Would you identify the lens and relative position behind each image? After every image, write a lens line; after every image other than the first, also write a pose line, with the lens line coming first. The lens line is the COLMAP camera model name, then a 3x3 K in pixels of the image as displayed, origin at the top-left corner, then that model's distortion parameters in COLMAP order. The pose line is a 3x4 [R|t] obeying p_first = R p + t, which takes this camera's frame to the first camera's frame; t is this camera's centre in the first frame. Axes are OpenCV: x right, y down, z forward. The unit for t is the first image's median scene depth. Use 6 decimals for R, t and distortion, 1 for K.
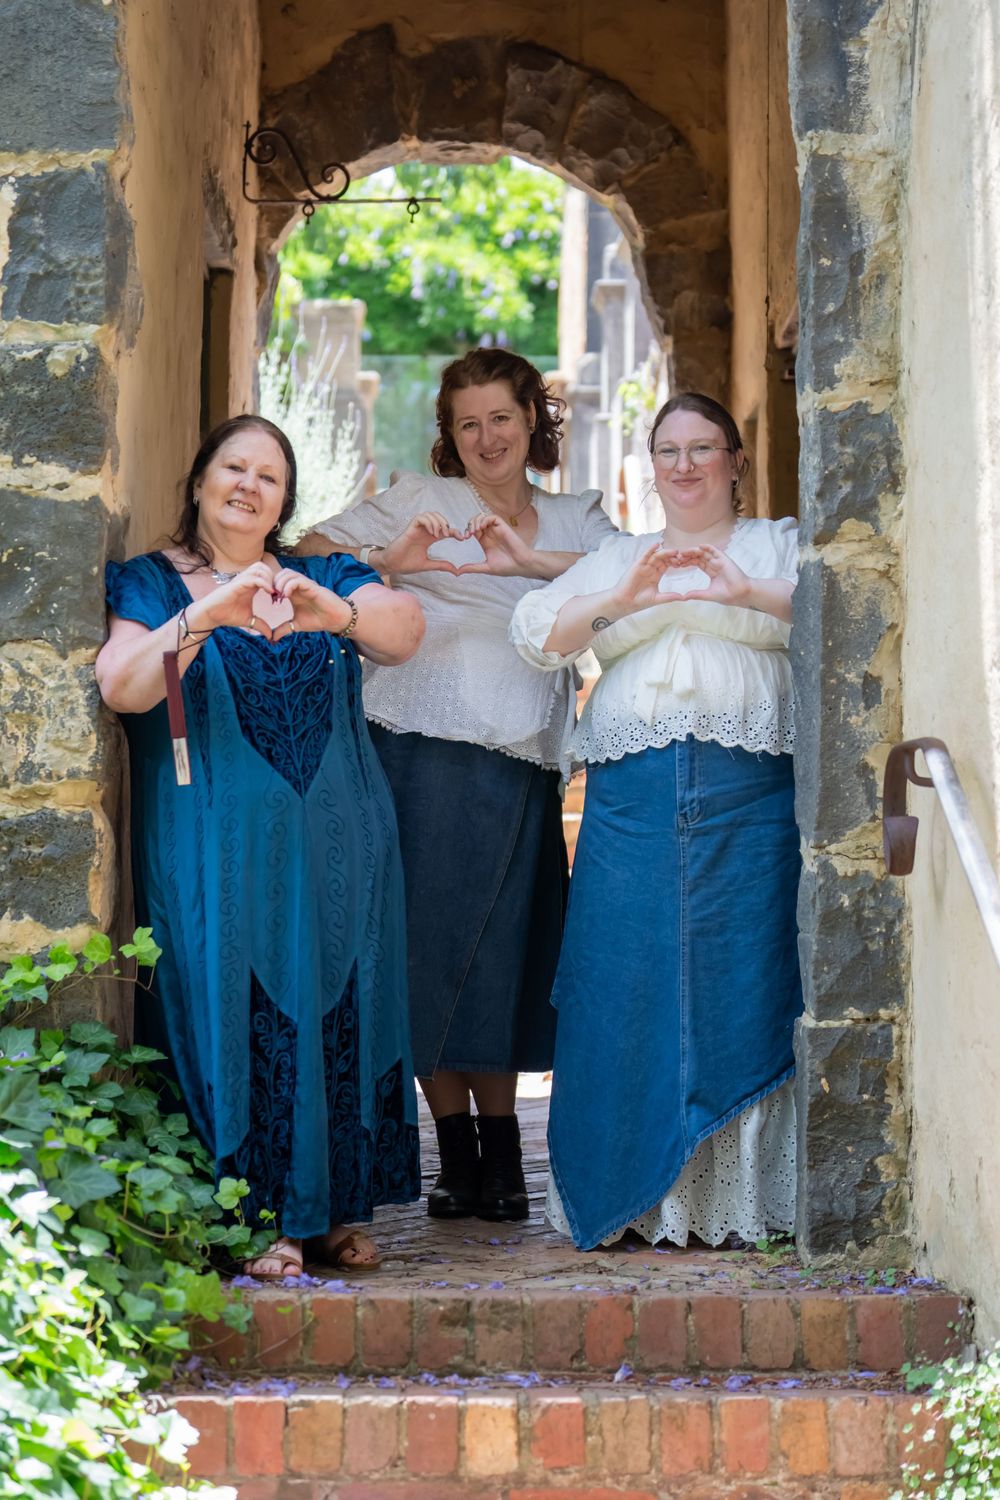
lens RADIAL K [[2843.4, 0, 423.0], [0, 2843.4, 750.6], [0, 0, 1]] dist [-0.014274, 0.023827]
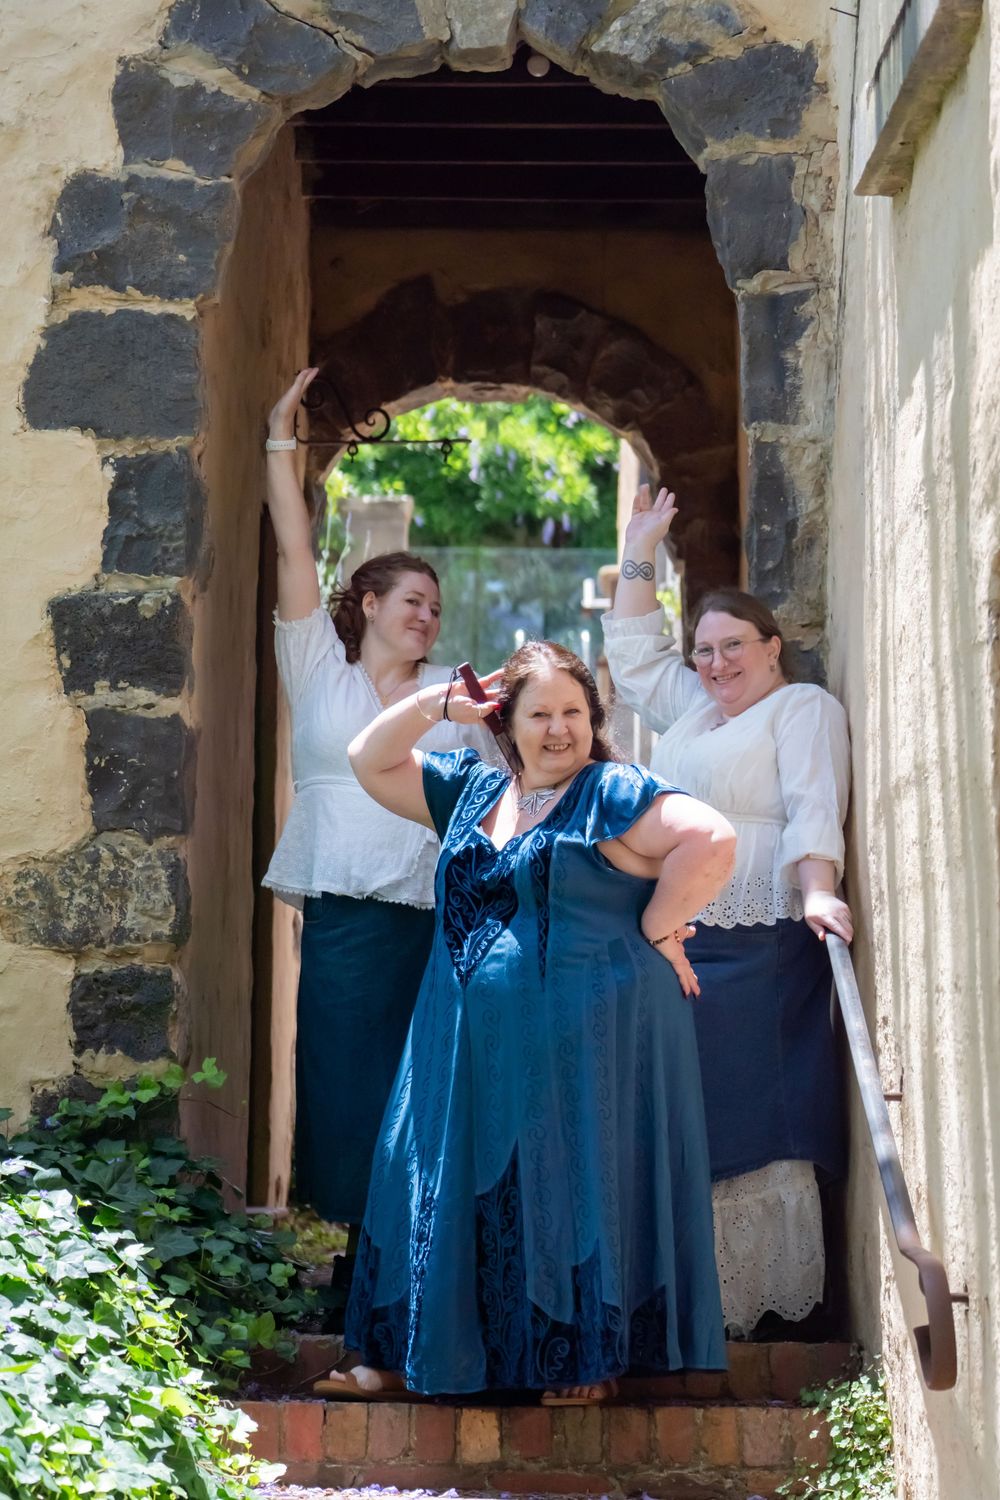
lens RADIAL K [[2974.5, 0, 500.0], [0, 2974.5, 750.0], [0, 0, 1]] dist [-0.108571, -0.154133]
pose [[0.999954, 0.004362, 0.008518, 0.015409], [-0.003756, 0.997543, -0.069955, 0.016526], [-0.008802, 0.069920, 0.997514, -0.296106]]
